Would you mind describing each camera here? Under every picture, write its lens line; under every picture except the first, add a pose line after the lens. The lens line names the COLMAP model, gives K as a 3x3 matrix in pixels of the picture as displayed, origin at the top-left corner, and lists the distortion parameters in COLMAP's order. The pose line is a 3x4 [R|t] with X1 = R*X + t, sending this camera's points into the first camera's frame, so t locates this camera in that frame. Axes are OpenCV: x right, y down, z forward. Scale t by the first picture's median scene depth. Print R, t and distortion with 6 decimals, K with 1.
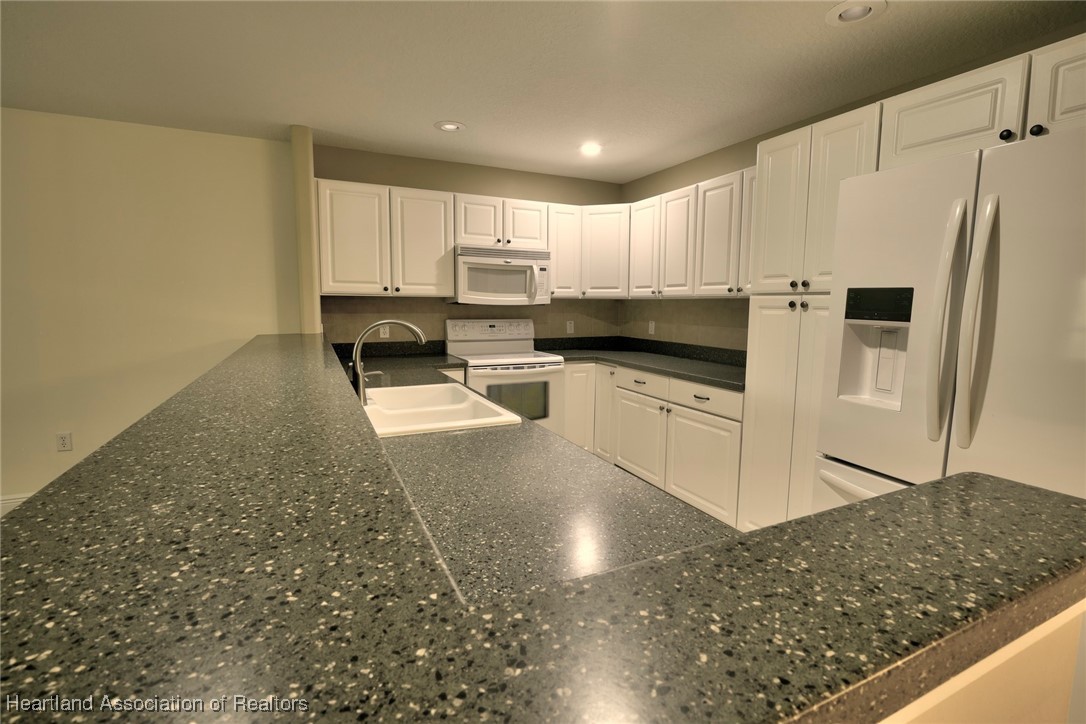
lens RADIAL K [[502.0, 0, 540.9], [0, 502.0, 358.3], [0, 0, 1]] dist [-0.005748, -0.000374]
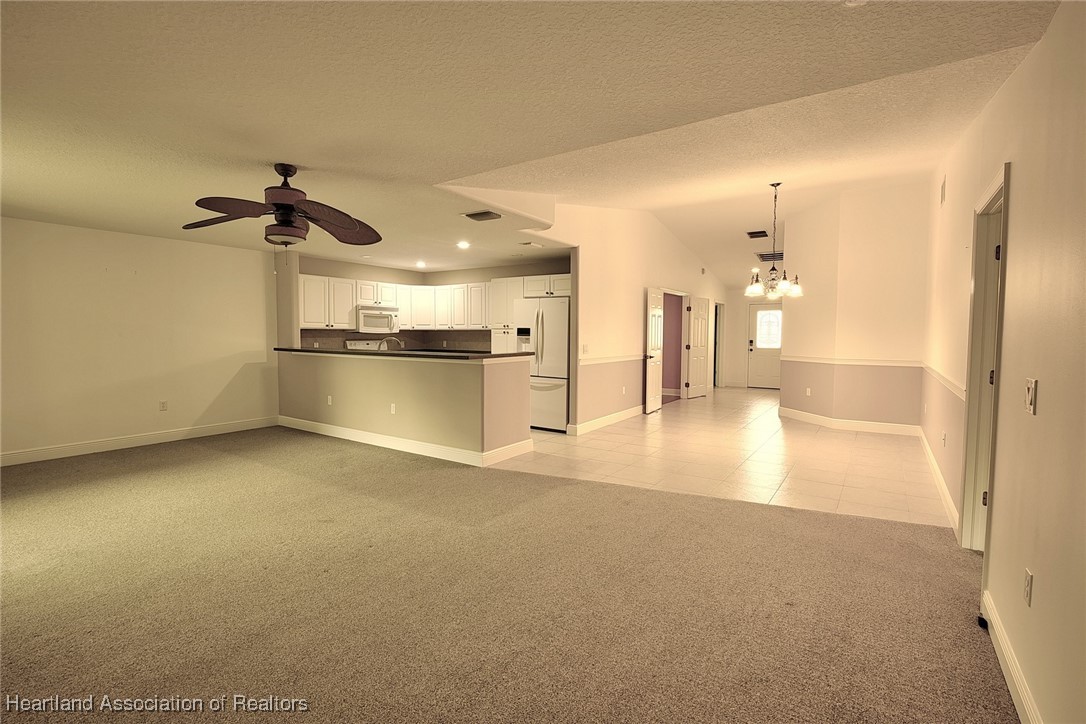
lens RADIAL K [[502.0, 0, 549.9], [0, 502.0, 359.4], [0, 0, 1]] dist [-0.005748, -0.000374]
pose [[0.855868, -0.030978, 0.516265, -0.565905], [0.060783, 0.997312, -0.040924, 0.133396], [-0.513610, 0.066405, 0.855450, -1.170900]]
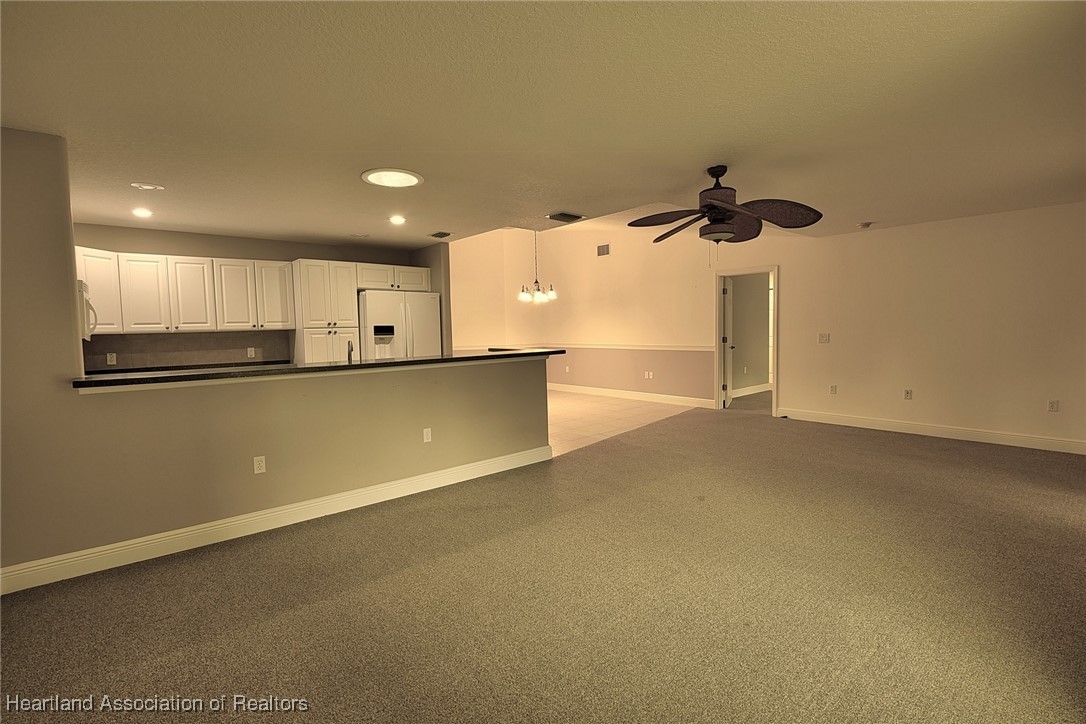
lens RADIAL K [[502.0, 0, 542.4], [0, 502.0, 362.0], [0, 0, 1]] dist [-0.005748, -0.000374]
pose [[-0.276688, -0.070510, 0.958369, -1.337665], [0.127503, 0.985793, 0.109339, -0.063166], [-0.952463, 0.152447, -0.263767, 0.434845]]
